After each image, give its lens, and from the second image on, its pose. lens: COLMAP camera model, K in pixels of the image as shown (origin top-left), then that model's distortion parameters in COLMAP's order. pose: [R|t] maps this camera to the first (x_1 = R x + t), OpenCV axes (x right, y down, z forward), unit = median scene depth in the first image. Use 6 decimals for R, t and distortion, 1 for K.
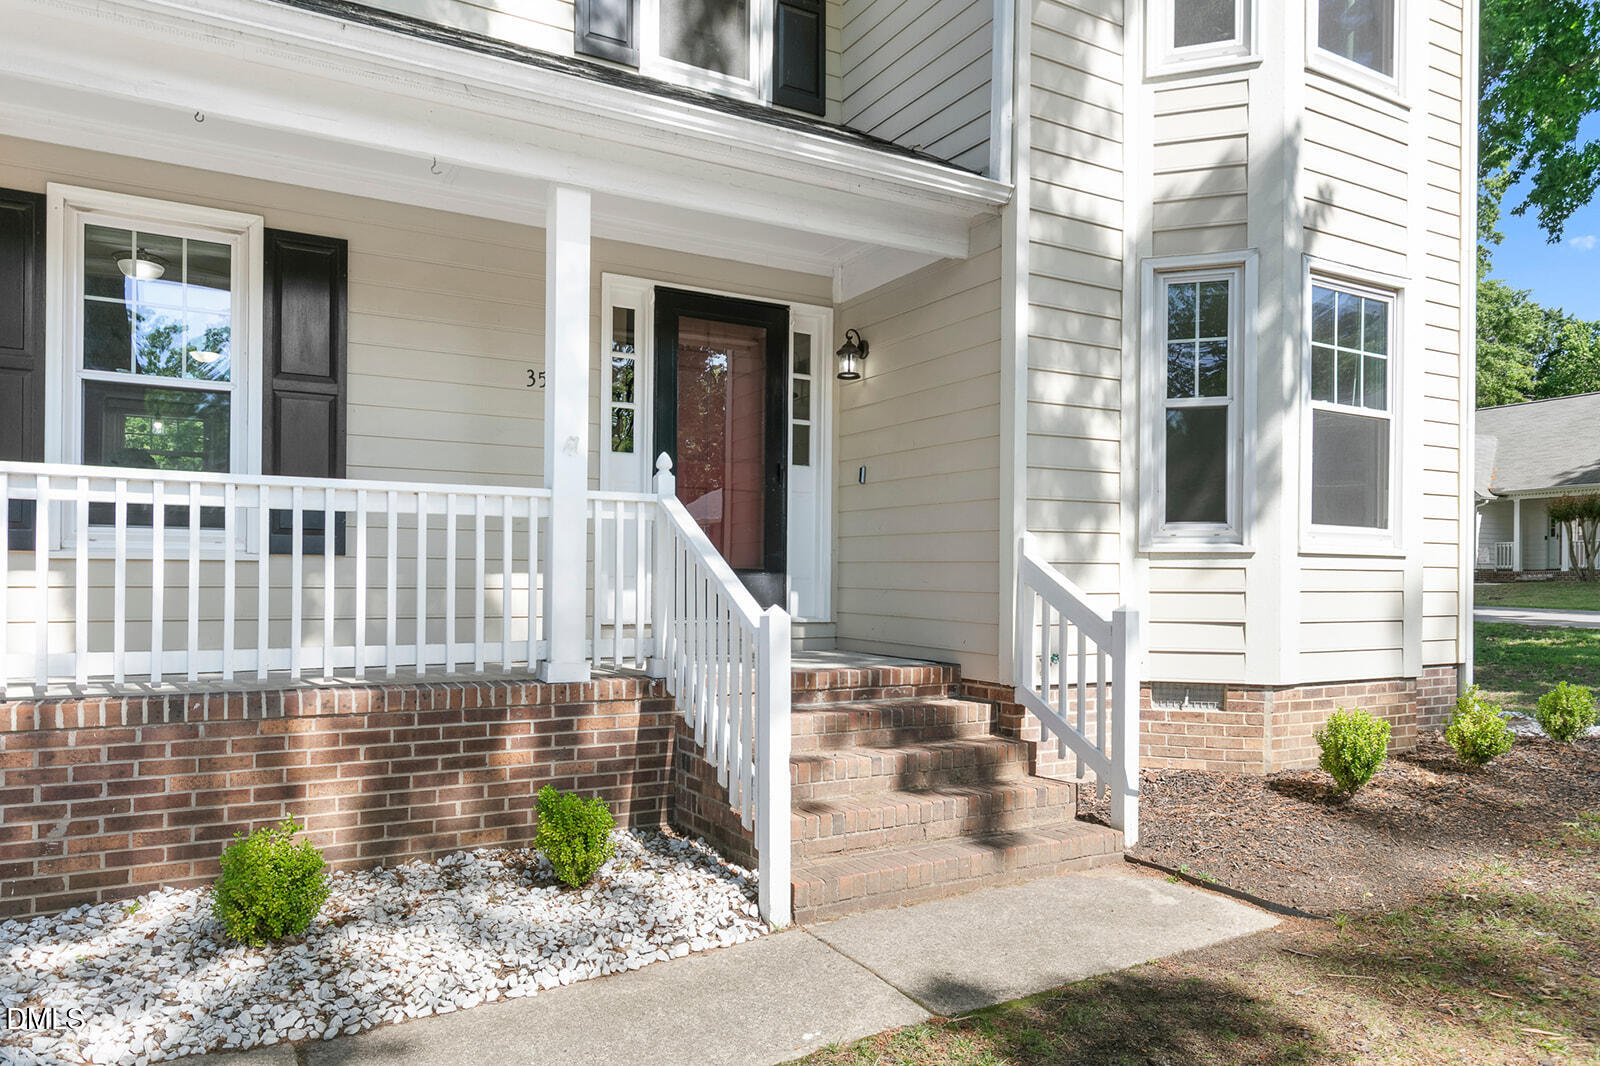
lens RADIAL K [[1045.0, 0, 818.2], [0, 1045.0, 567.5], [0, 0, 1]] dist [0.009071, -0.004778]
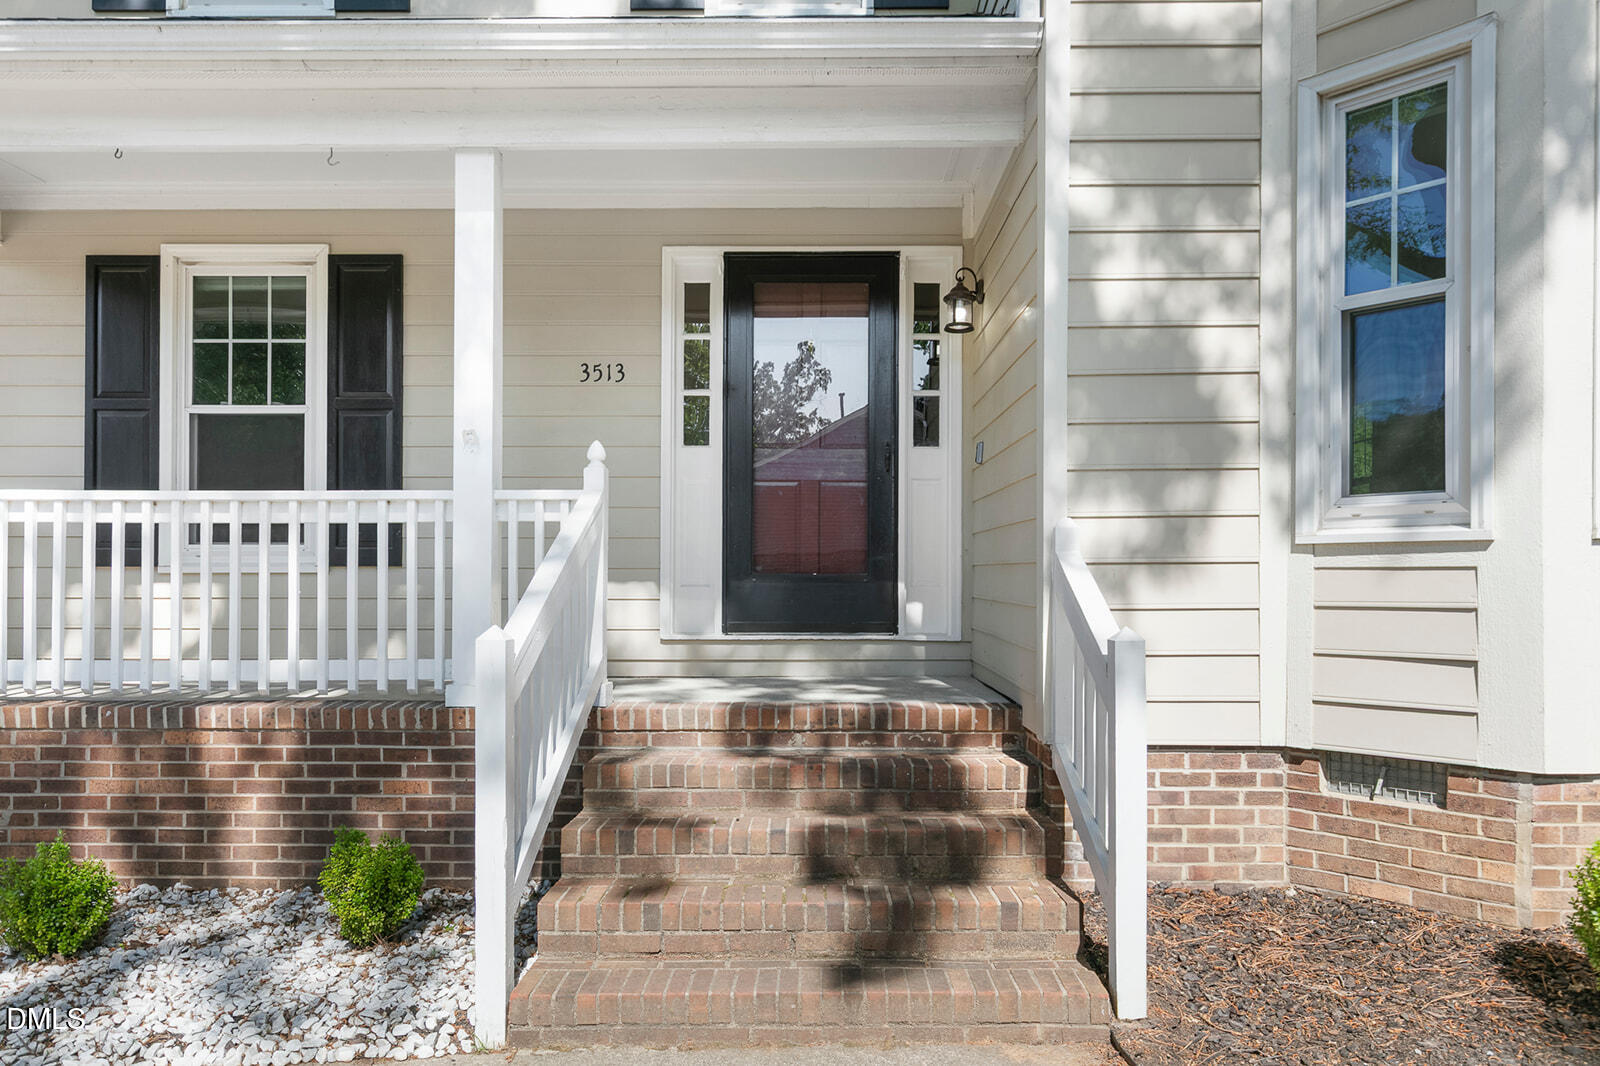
lens RADIAL K [[1045.0, 0, 831.7], [0, 1045.0, 568.7], [0, 0, 1]] dist [0.009071, -0.004778]
pose [[0.865174, -0.012420, -0.501319, 0.428660], [0.011032, 0.999923, -0.005735, 0.000869], [0.501351, -0.000568, 0.865244, 0.347398]]
